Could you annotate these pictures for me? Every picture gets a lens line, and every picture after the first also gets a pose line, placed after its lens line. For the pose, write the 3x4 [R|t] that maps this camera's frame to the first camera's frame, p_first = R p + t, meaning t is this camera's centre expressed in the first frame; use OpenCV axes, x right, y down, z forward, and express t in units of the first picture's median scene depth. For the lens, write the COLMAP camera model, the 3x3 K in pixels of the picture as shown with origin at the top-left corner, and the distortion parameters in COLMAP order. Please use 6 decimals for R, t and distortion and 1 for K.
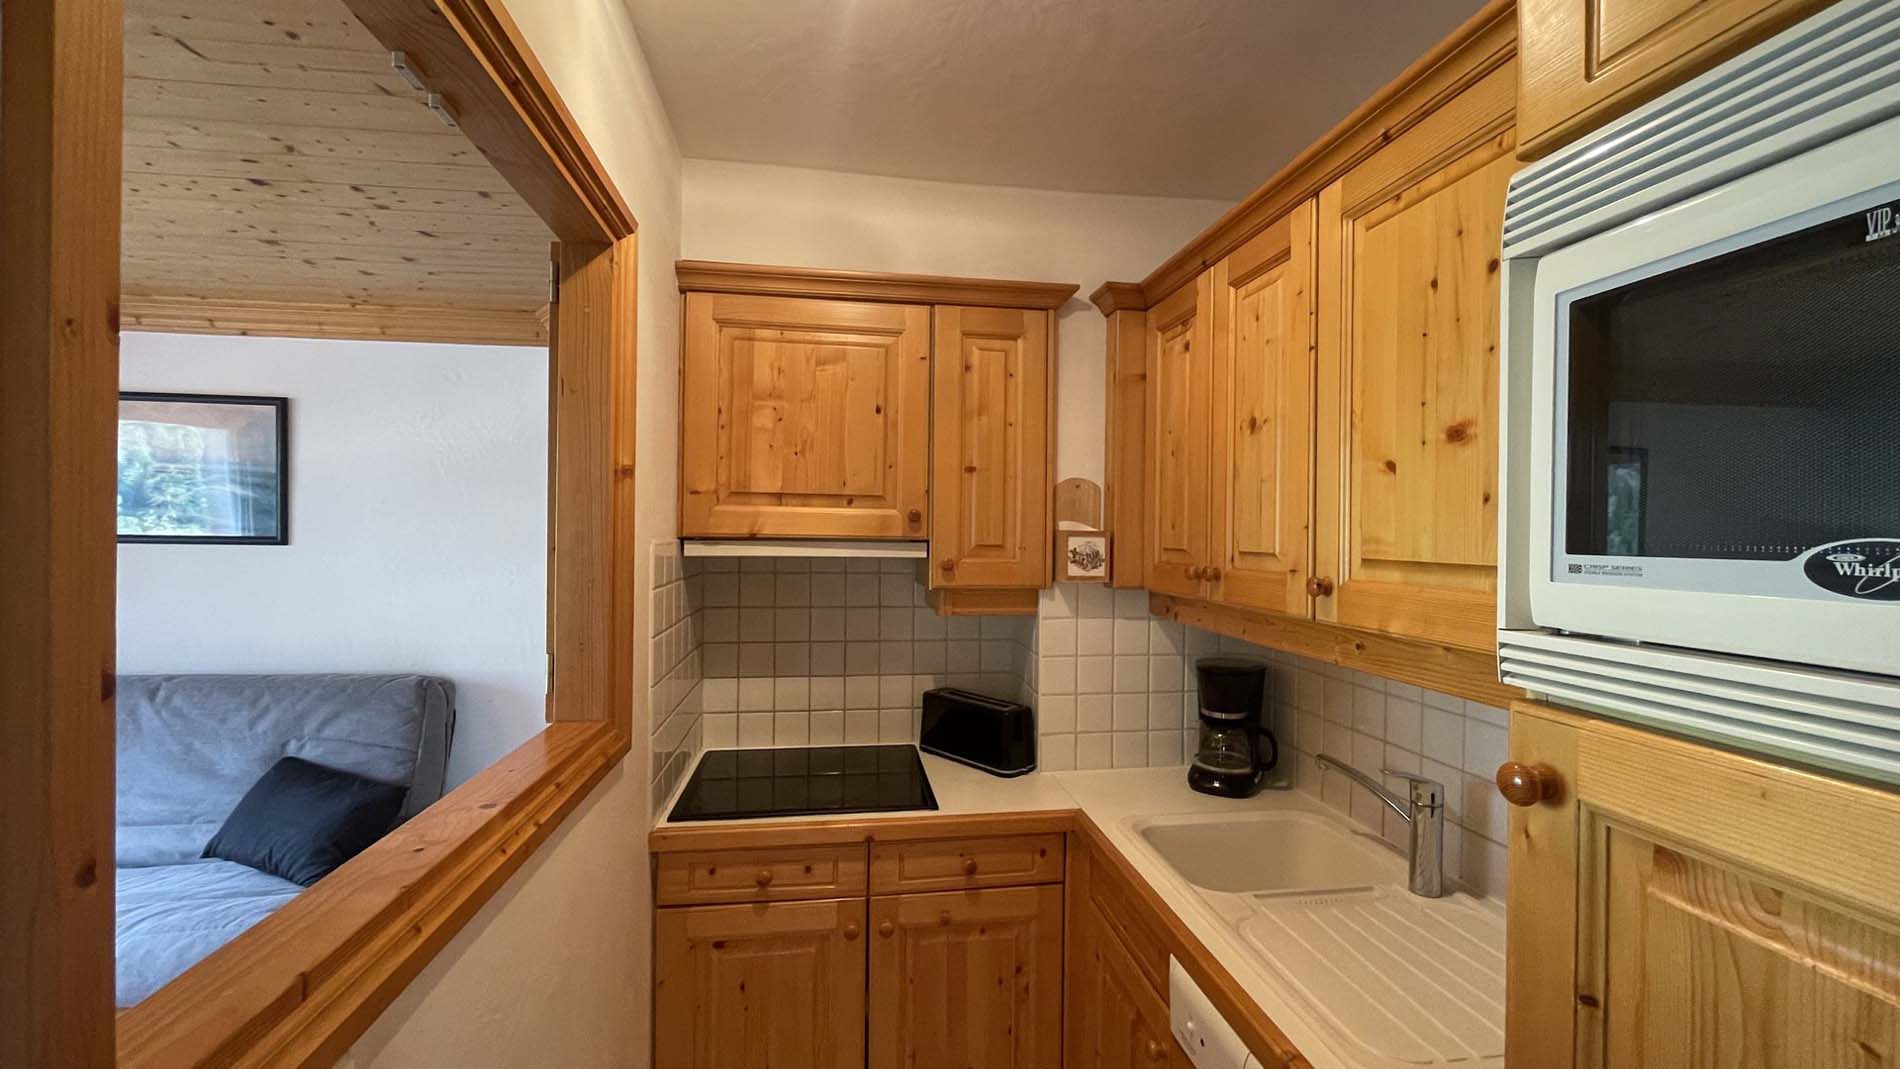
lens RADIAL K [[761.6, 0, 951.6], [0, 761.6, 539.9], [0, 0, 1]] dist [-0.001811, -0.000269]
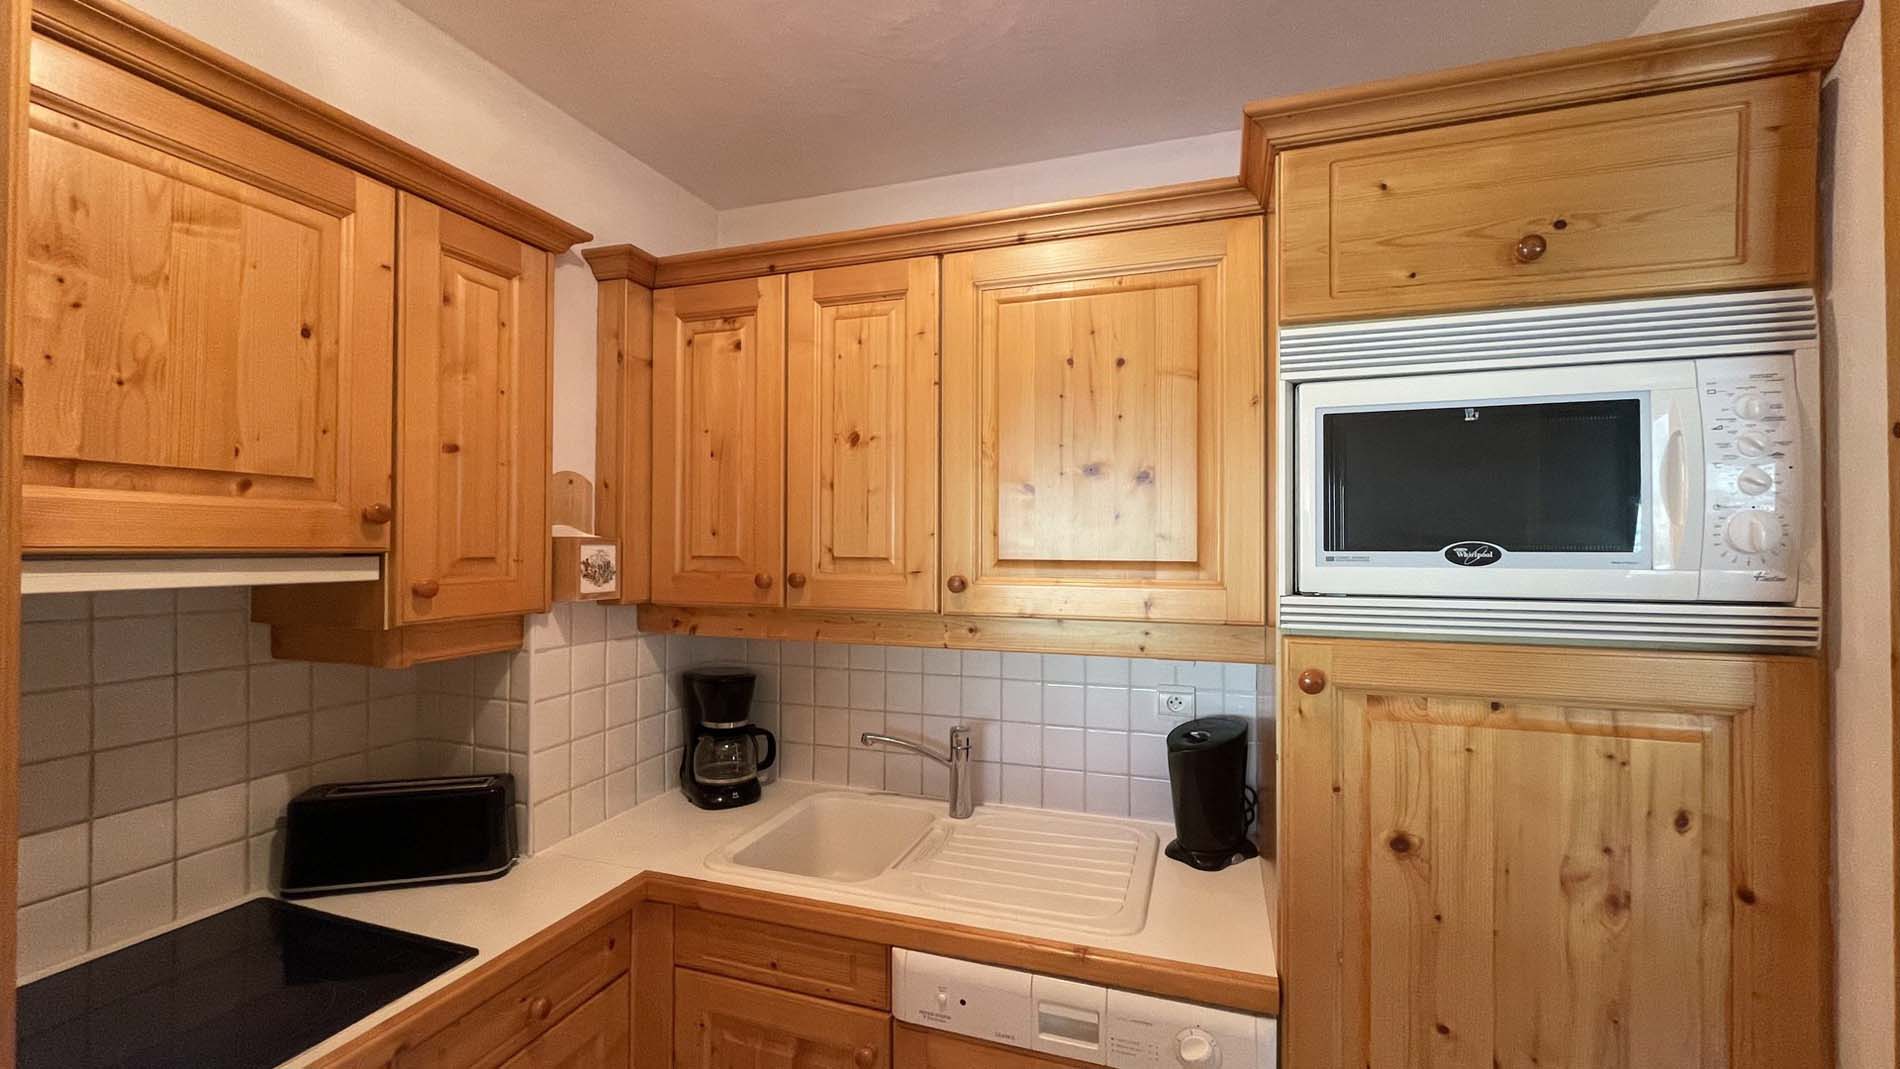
lens RADIAL K [[761.6, 0, 954.1], [0, 761.6, 535.8], [0, 0, 1]] dist [-0.001811, -0.000269]
pose [[0.466601, -0.001457, 0.884467, -0.371147], [0.010628, 0.999936, -0.003960, -0.006104], [-0.884404, 0.011247, 0.466586, 0.279858]]
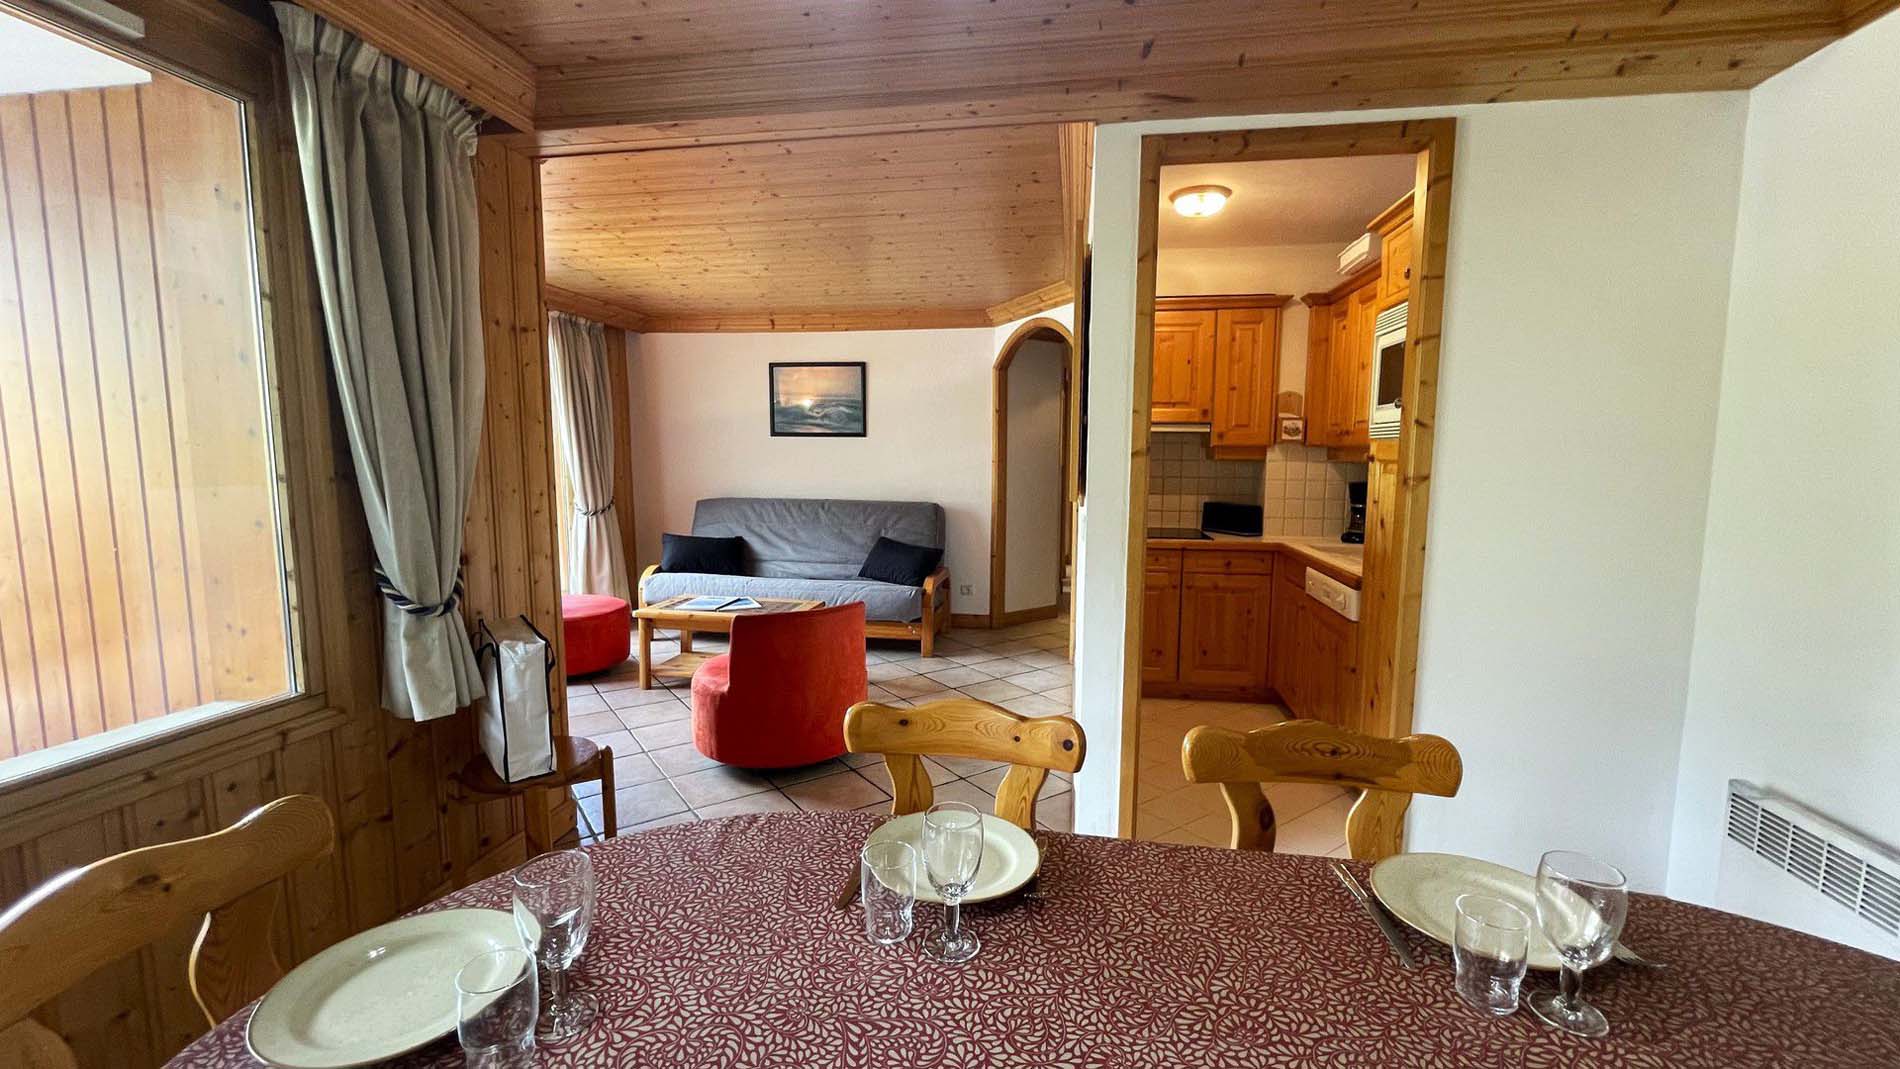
lens RADIAL K [[761.6, 0, 948.6], [0, 761.6, 538.0], [0, 0, 1]] dist [-0.001811, -0.000269]
pose [[0.950203, 0.028670, -0.310310, -0.058151], [0.003391, 0.994749, 0.102288, 0.099633], [0.311613, -0.098246, 0.945116, -1.267063]]
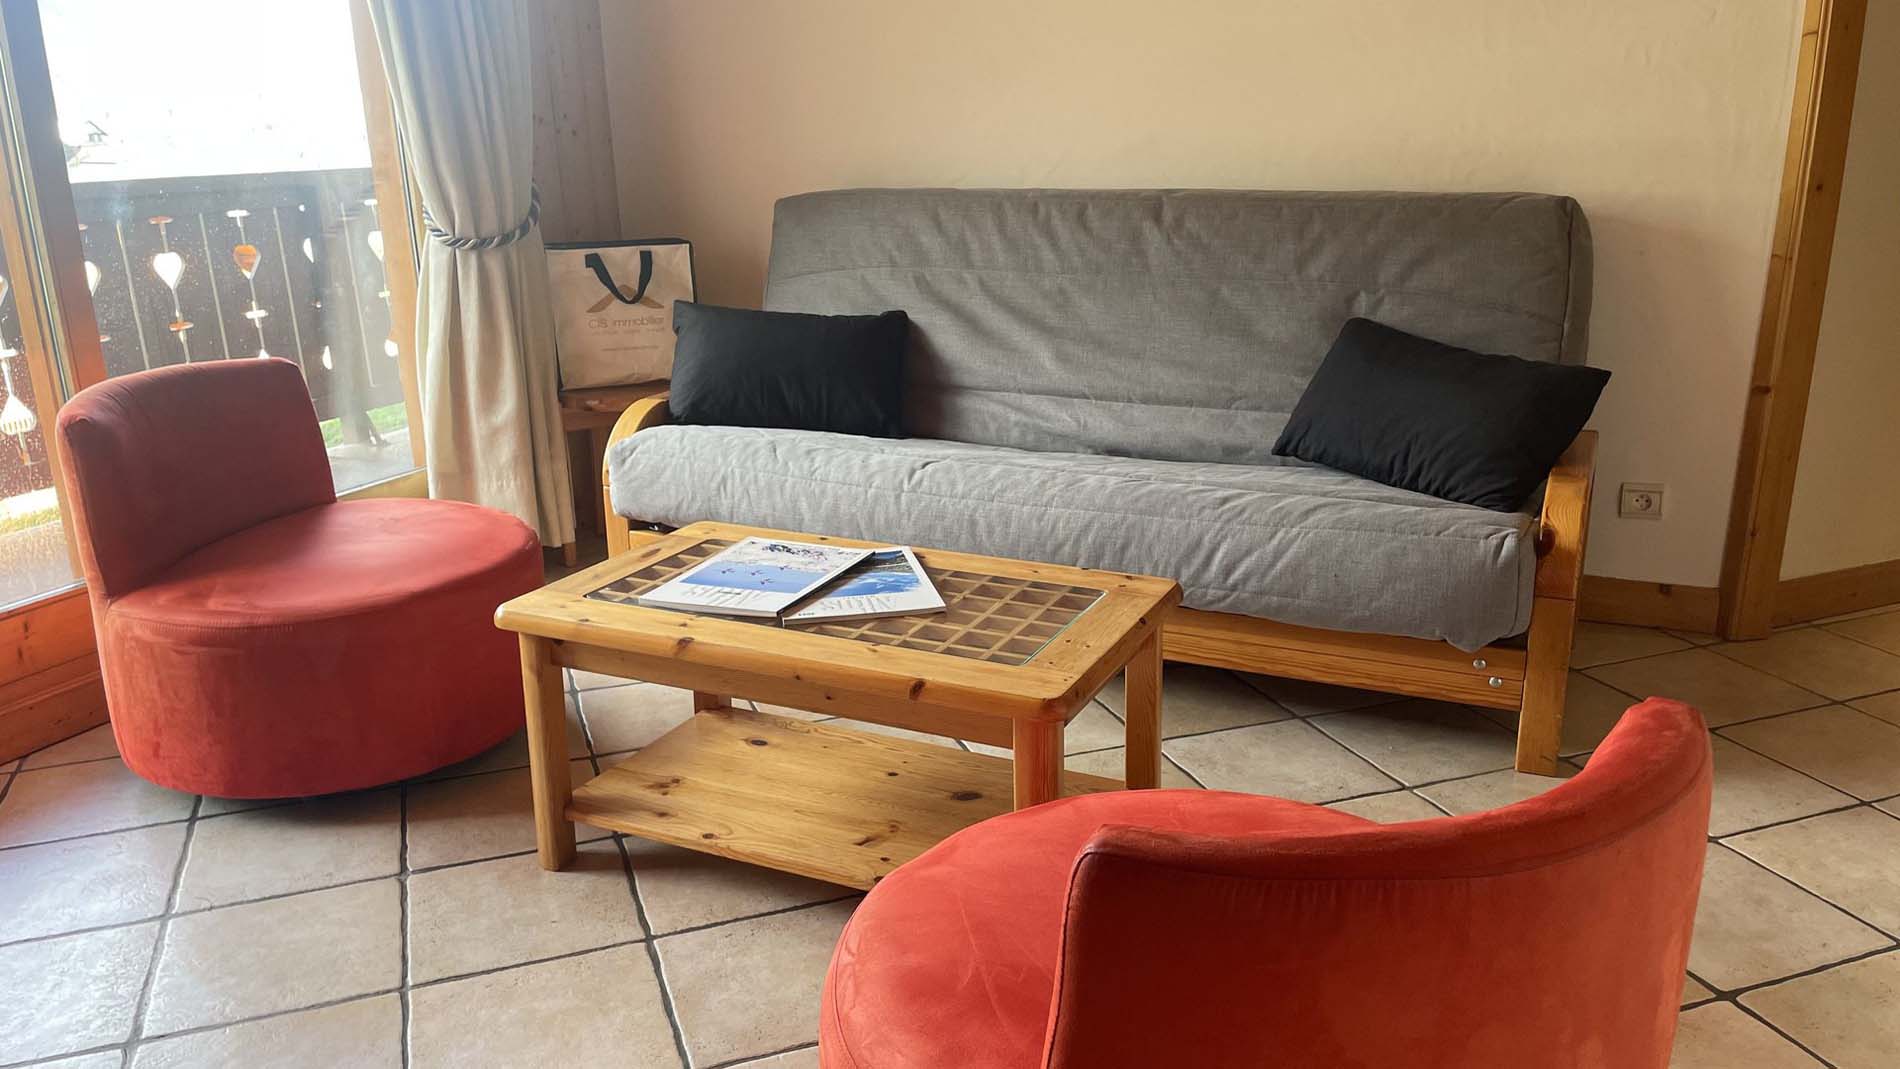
lens RADIAL K [[1435.2, 0, 907.1], [0, 1435.2, 547.2], [0, 0, 1]] dist [0.040772, 0.002146]
pose [[0.820981, 0.135621, -0.554615, -0.675951], [0.030022, 0.959782, 0.279137, 0.170355], [0.570166, -0.245817, 0.783891, -0.233922]]
